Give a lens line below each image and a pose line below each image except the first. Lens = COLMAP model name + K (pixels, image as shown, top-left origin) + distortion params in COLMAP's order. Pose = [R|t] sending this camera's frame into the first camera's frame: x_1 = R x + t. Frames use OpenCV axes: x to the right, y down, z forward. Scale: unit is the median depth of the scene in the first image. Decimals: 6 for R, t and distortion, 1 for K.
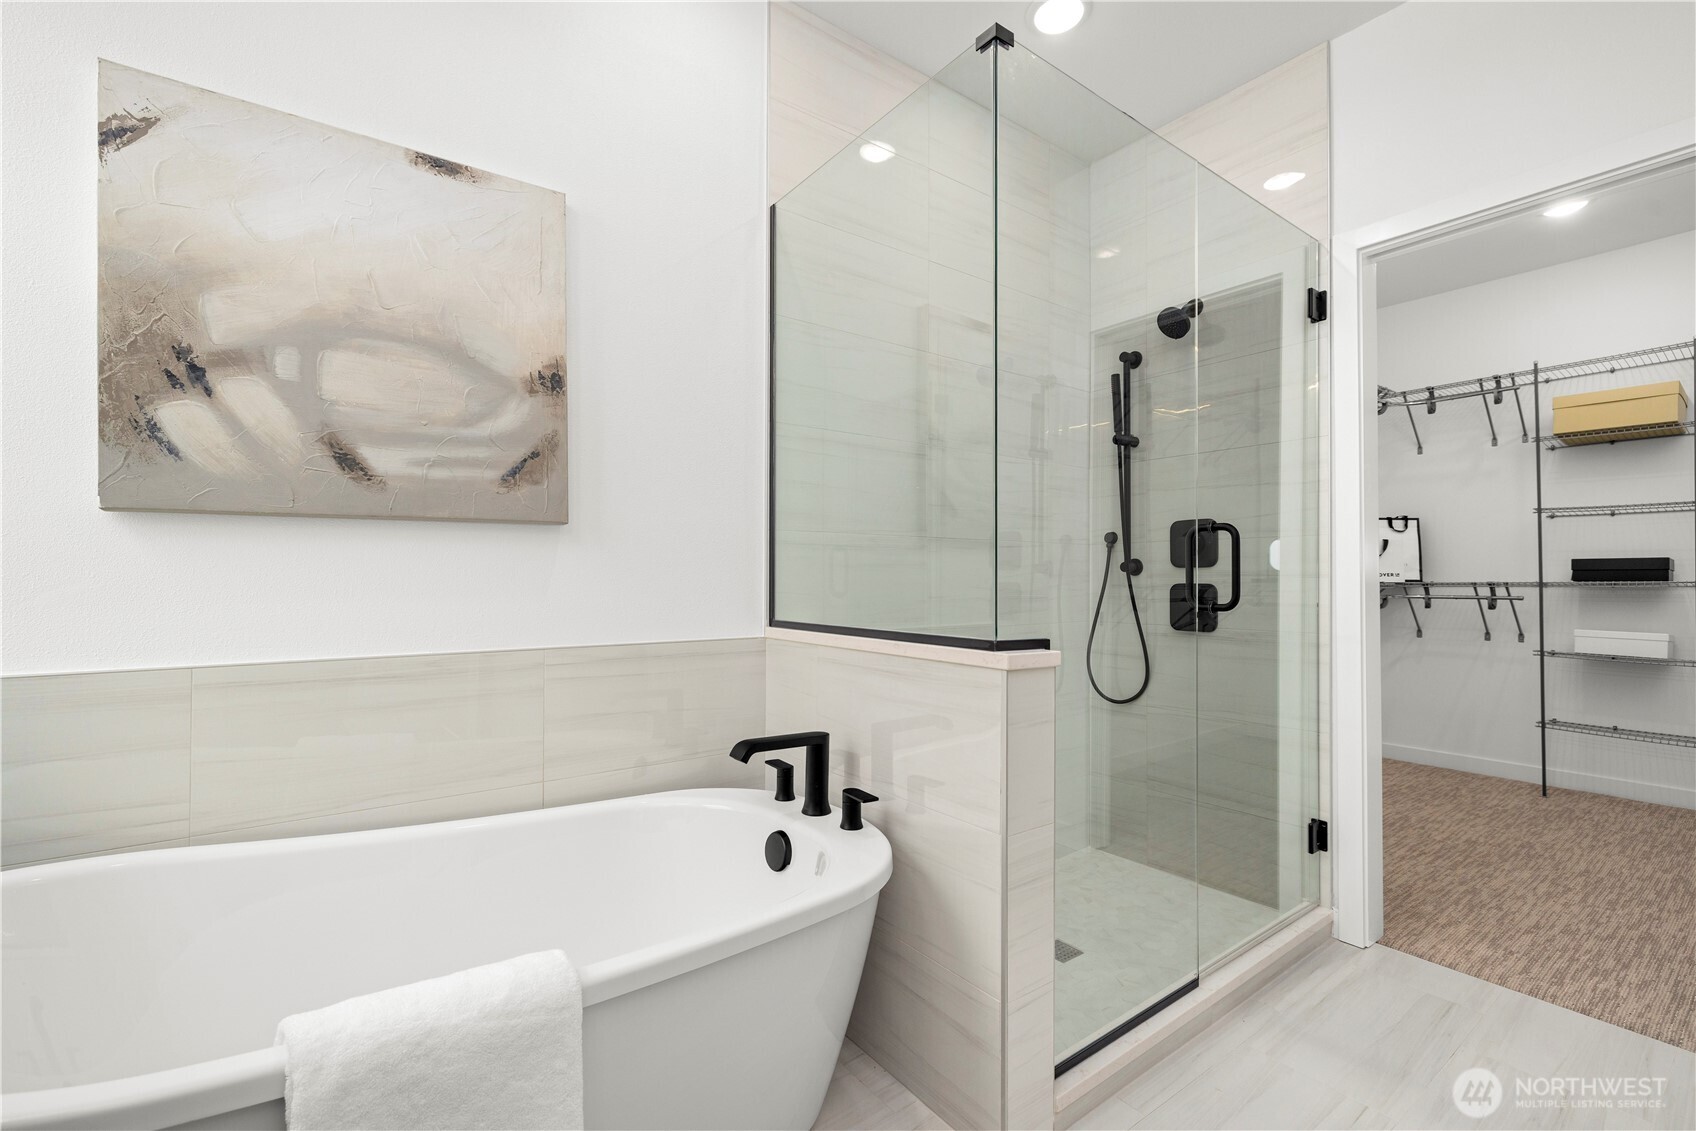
lens RADIAL K [[729.3, 0, 848.0], [0, 729.3, 565.5], [0, 0, 1]] dist [0.001370, 0.000050]
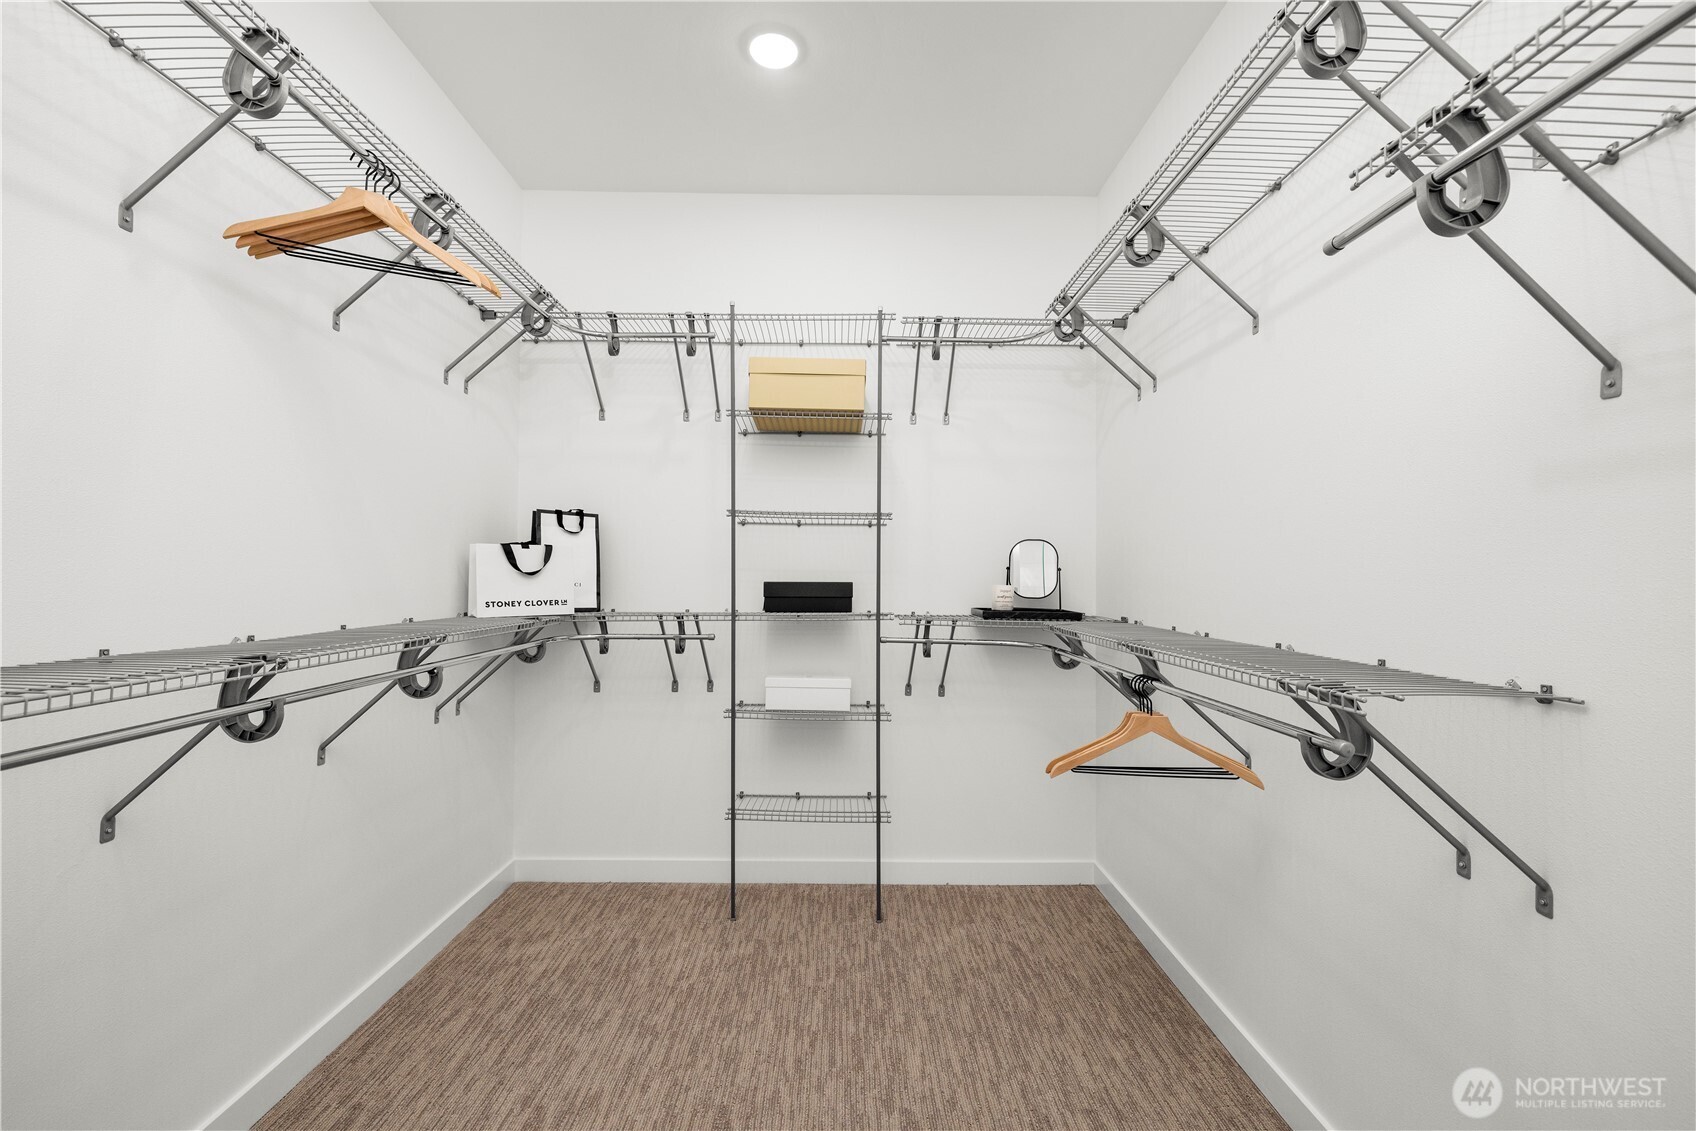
lens RADIAL K [[730.9, 0, 852.9], [0, 730.9, 588.5], [0, 0, 1]] dist [-0.000039, 0.000159]
pose [[0.581524, -0.009982, 0.813468, 0.423600], [-0.020878, 0.999412, 0.027189, -0.023117], [-0.813261, -0.032795, 0.580974, 0.476779]]
